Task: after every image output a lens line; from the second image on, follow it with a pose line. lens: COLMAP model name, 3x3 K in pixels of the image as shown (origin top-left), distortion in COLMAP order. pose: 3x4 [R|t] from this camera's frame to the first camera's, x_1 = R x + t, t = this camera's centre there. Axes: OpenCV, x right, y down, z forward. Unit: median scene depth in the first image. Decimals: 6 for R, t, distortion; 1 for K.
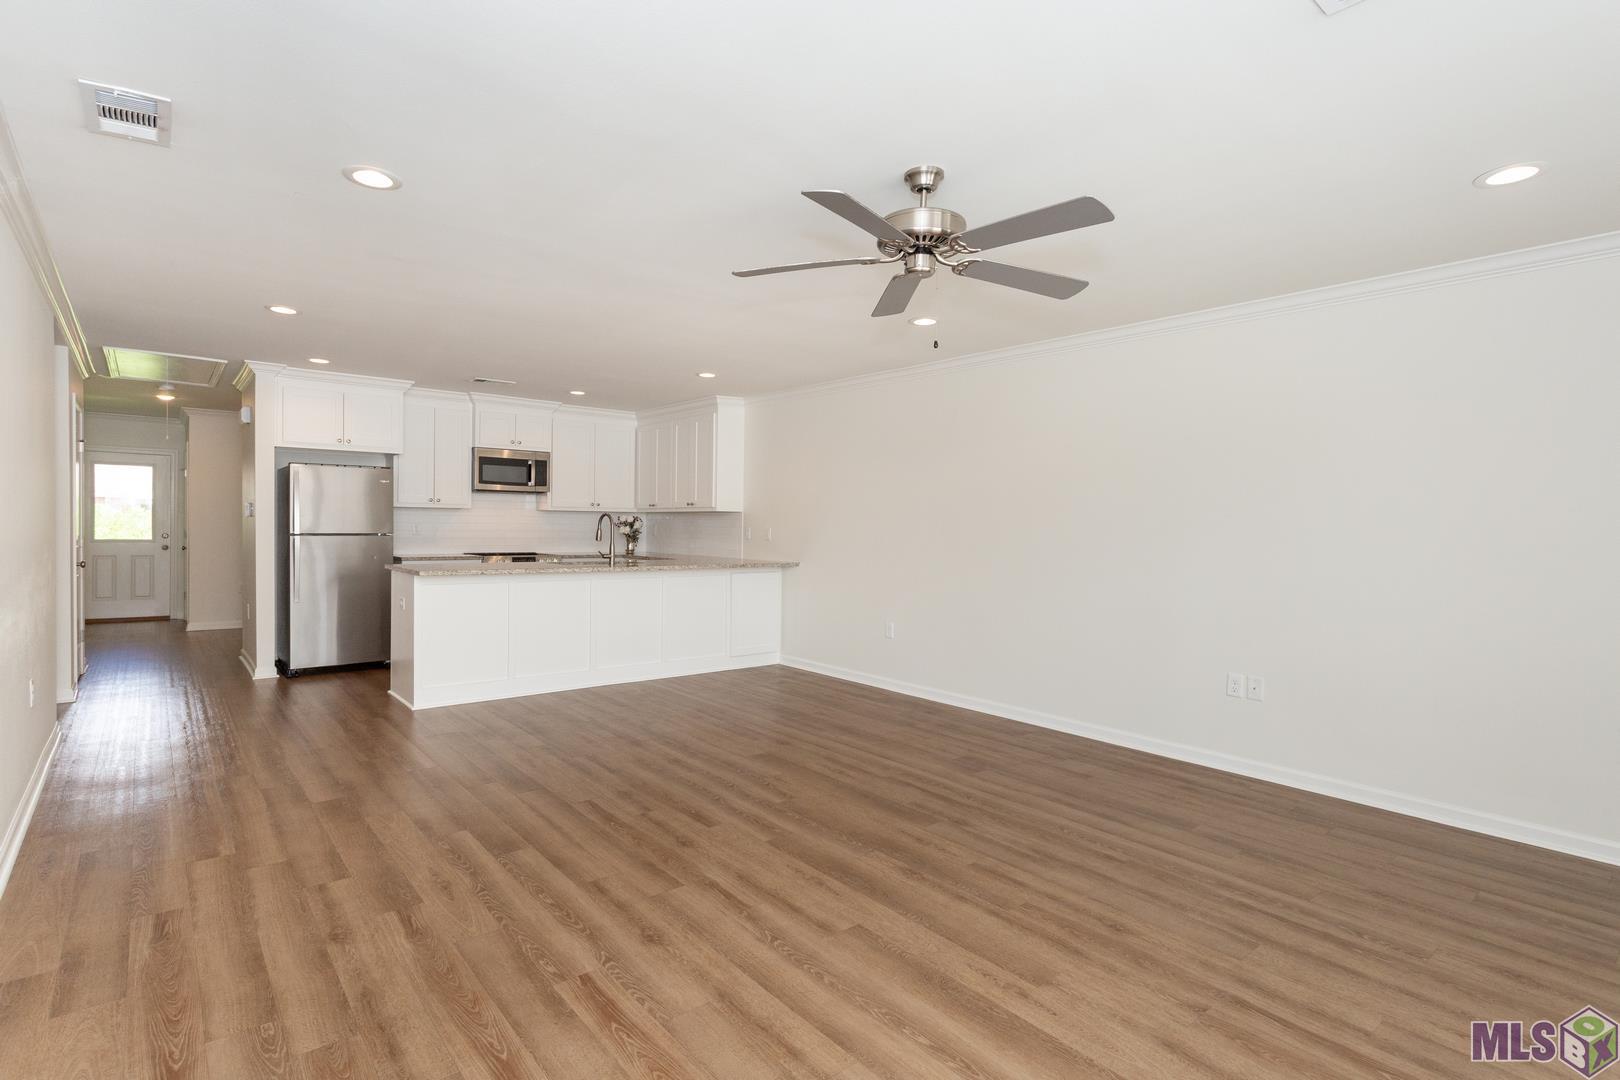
lens RADIAL K [[779.8, 0, 809.5], [0, 779.8, 548.4], [0, 0, 1]] dist [-0.002134, 0.001204]
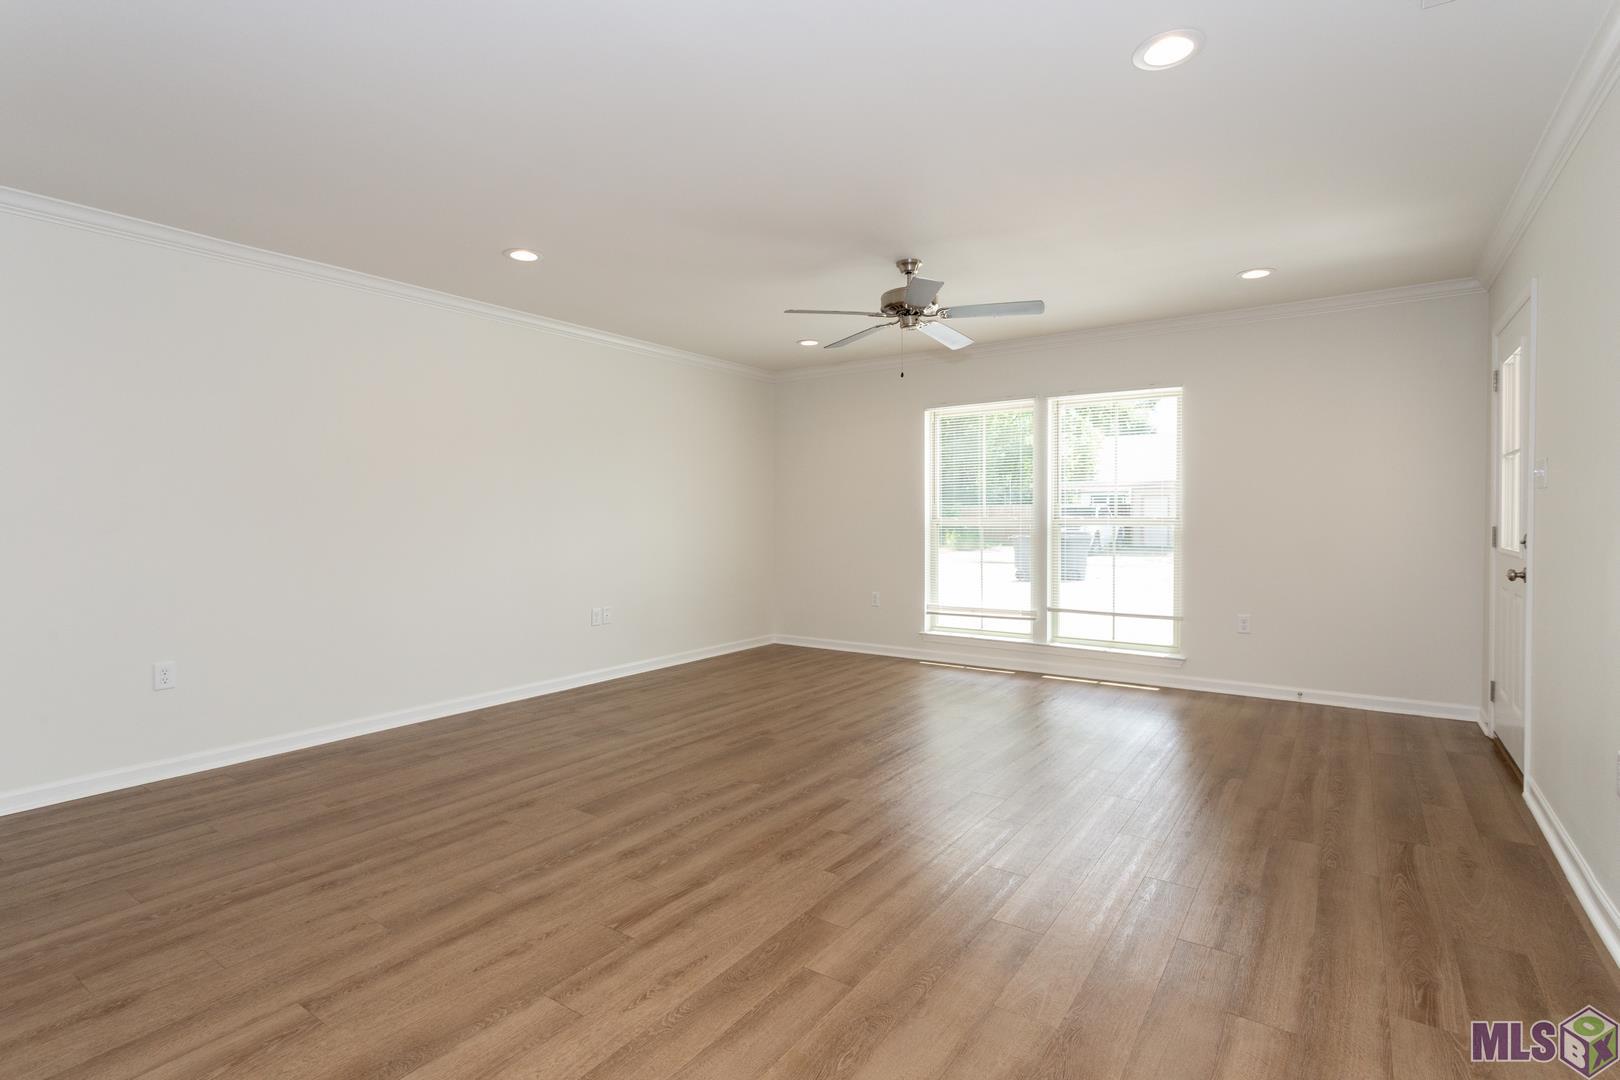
lens RADIAL K [[779.8, 0, 808.2], [0, 779.8, 531.8], [0, 0, 1]] dist [-0.002134, 0.001204]
pose [[-0.249956, -0.037177, 0.967543, -0.759011], [0.033525, 0.998331, 0.047021, -0.008786], [-0.967677, 0.044190, -0.248293, 0.950026]]
